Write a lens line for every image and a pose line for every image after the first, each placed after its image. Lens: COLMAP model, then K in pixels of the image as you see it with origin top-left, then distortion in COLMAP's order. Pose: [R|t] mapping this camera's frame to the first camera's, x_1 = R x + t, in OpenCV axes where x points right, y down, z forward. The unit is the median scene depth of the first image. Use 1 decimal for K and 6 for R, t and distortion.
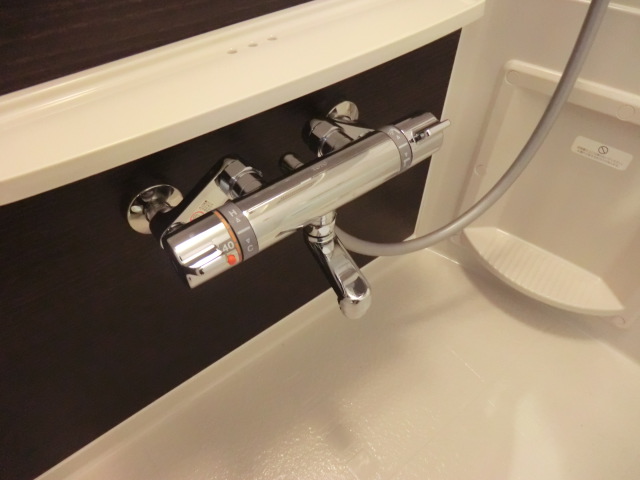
lens RADIAL K [[469.8, 0, 318.0], [0, 469.8, 240.5], [0, 0, 1]] dist [-0.075371, 0.076020]
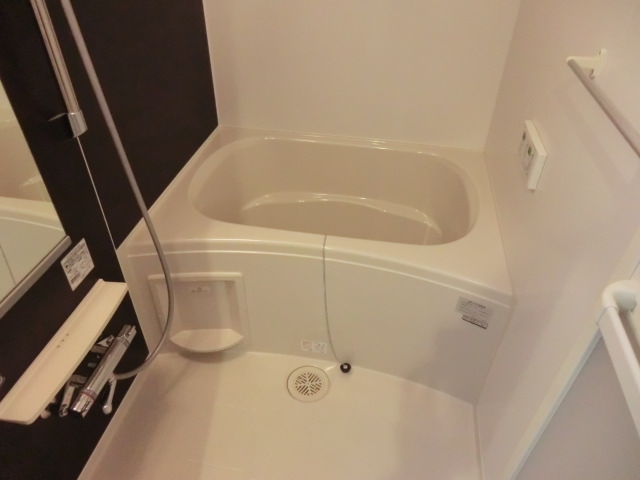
lens RADIAL K [[469.8, 0, 320.4], [0, 469.8, 240.5], [0, 0, 1]] dist [-0.075371, 0.076020]
pose [[0.744343, -0.421826, 0.517703, -0.092823], [0.498742, 0.866682, -0.010907, -0.055388], [-0.444083, 0.266319, 0.855491, -1.412625]]
